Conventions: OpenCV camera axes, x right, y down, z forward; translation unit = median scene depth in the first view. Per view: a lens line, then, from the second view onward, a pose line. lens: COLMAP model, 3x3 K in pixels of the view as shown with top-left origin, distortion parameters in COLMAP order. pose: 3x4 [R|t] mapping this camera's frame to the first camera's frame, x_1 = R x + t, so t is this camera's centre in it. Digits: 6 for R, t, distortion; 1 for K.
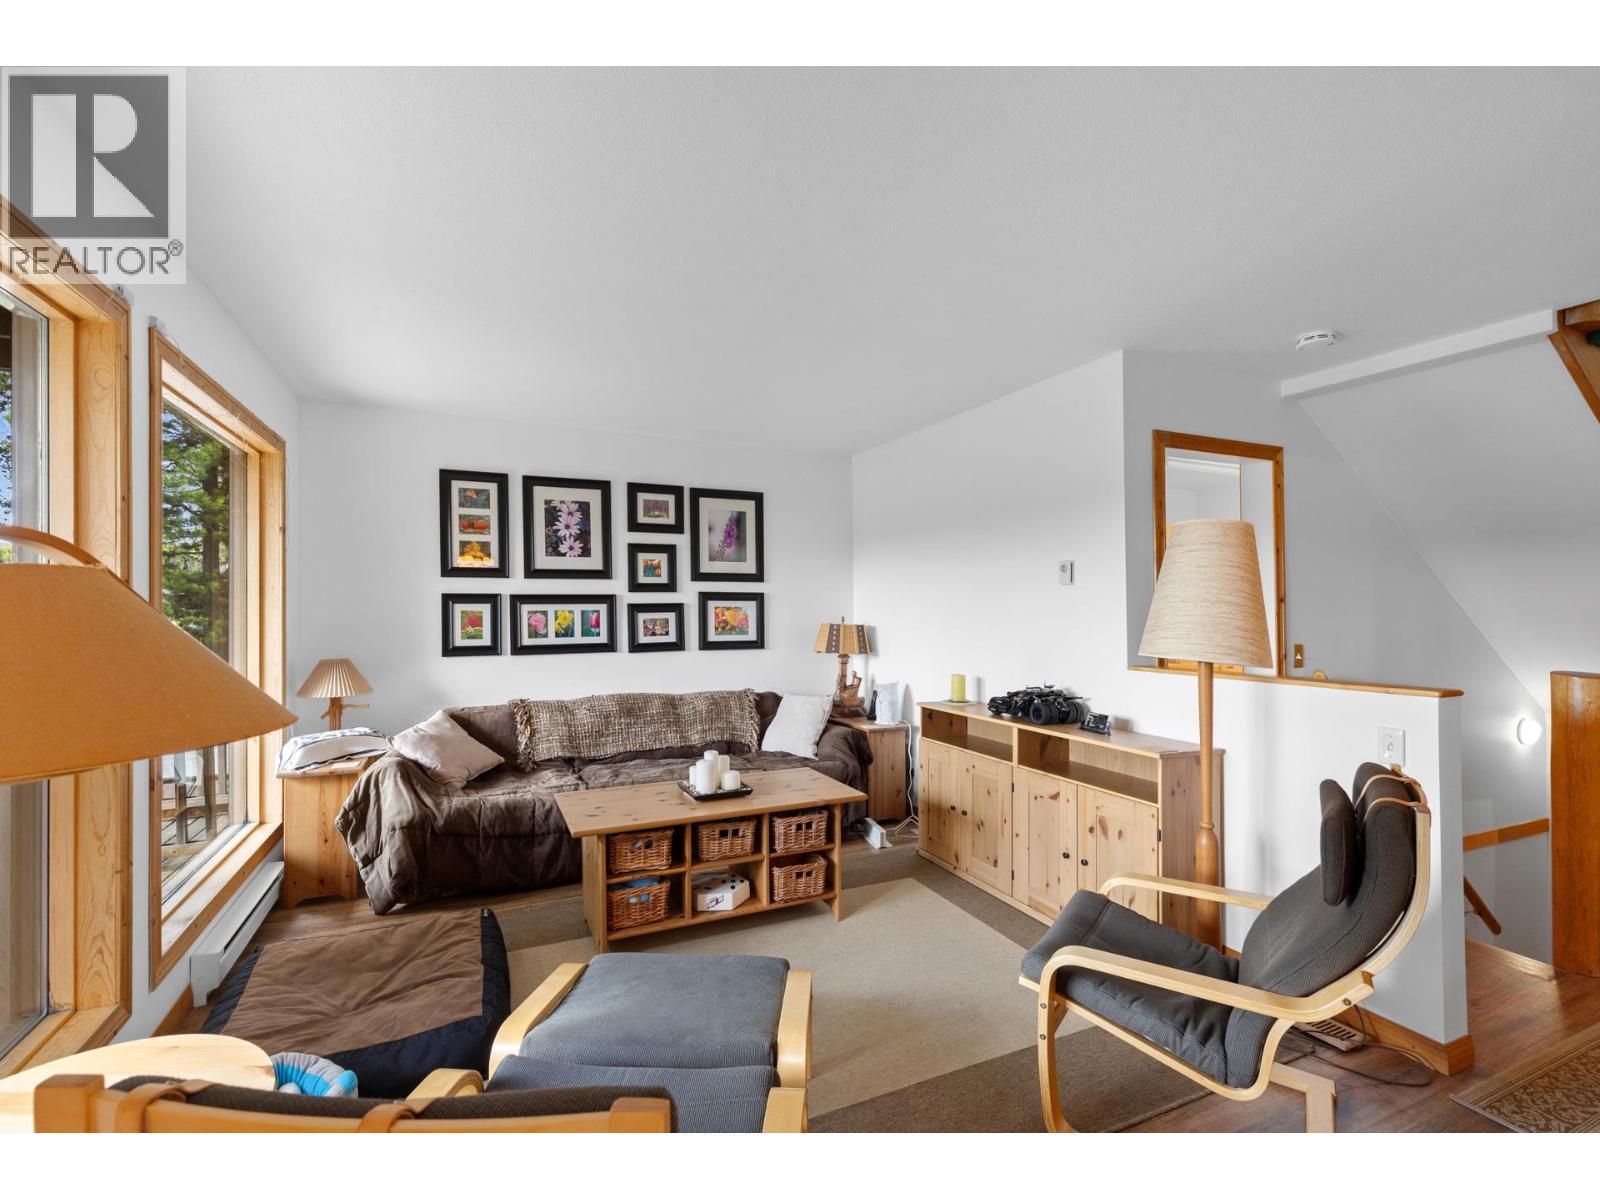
lens RADIAL K [[720.0, 0, 805.9], [0, 720.0, 599.4], [0, 0, 1]] dist [0.007045, -0.001718]
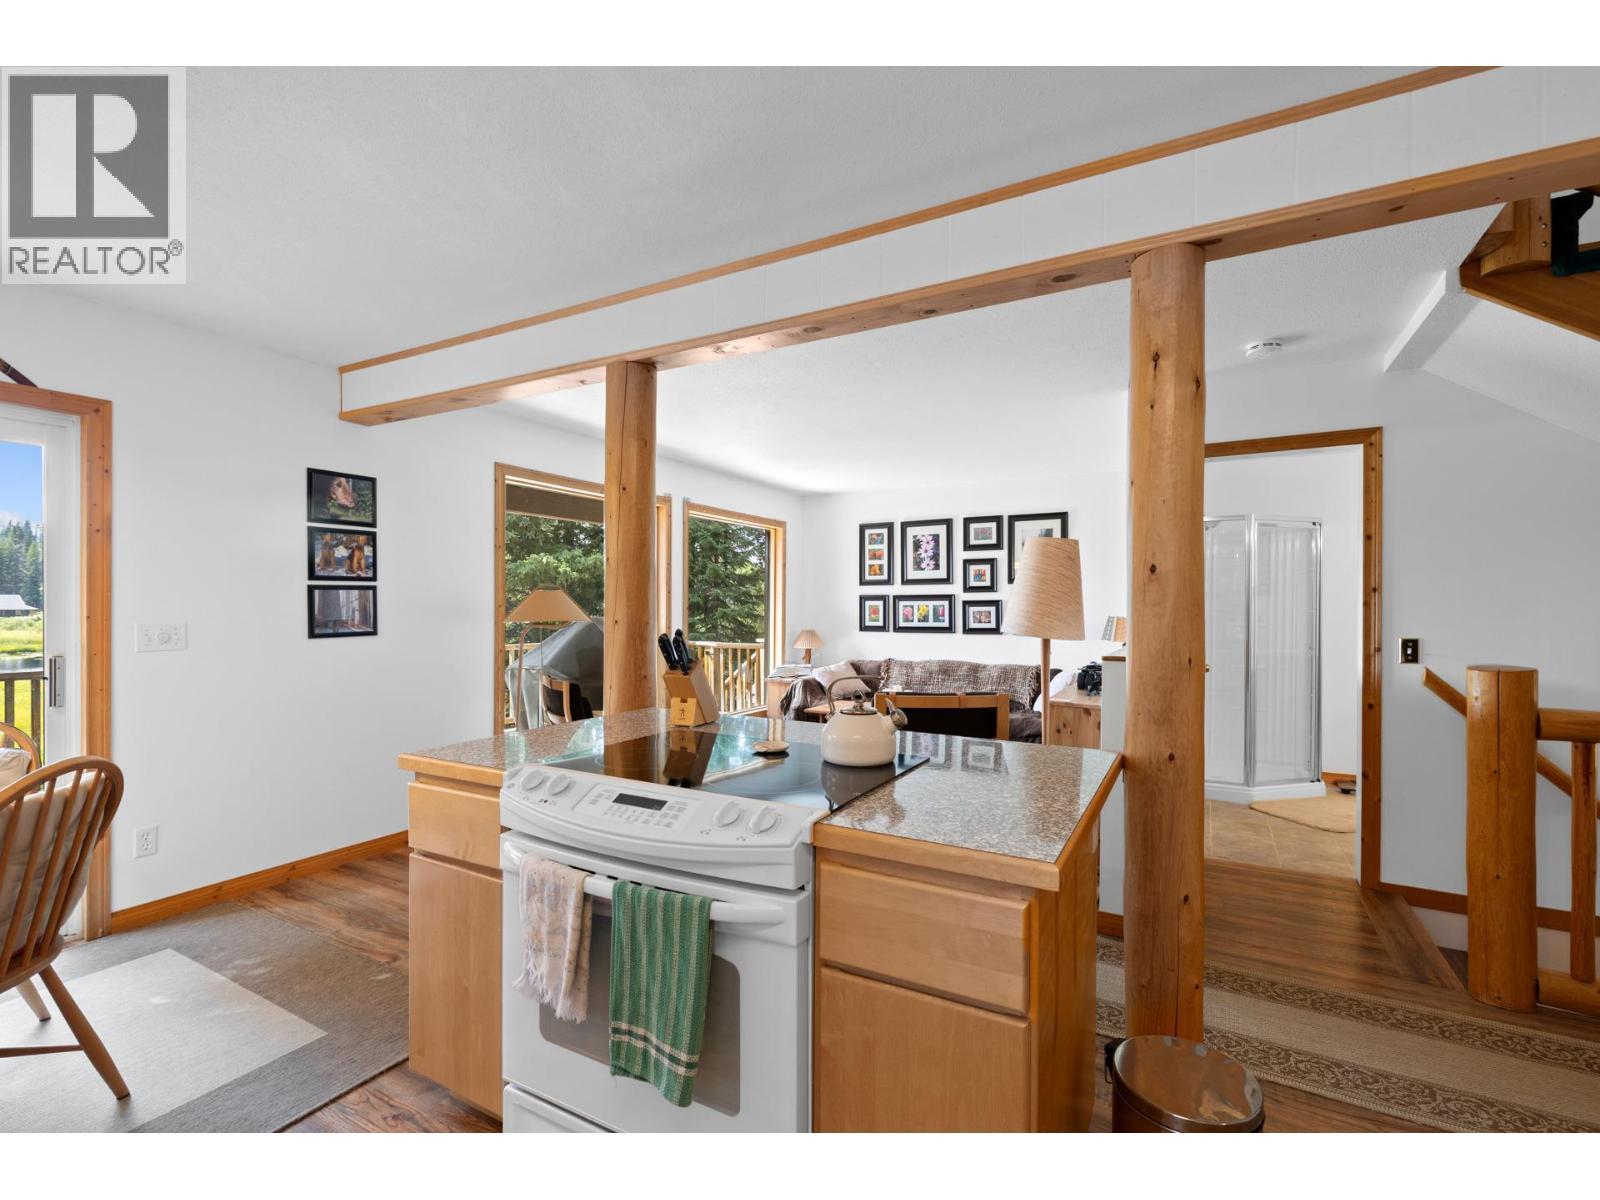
lens RADIAL K [[720.0, 0, 811.9], [0, 720.0, 603.7], [0, 0, 1]] dist [0.007045, -0.001718]
pose [[0.590661, -0.004164, -0.806909, 0.783675], [0.005565, 0.999984, -0.001086, 0.012744], [0.806900, -0.003849, 0.590675, -0.117834]]
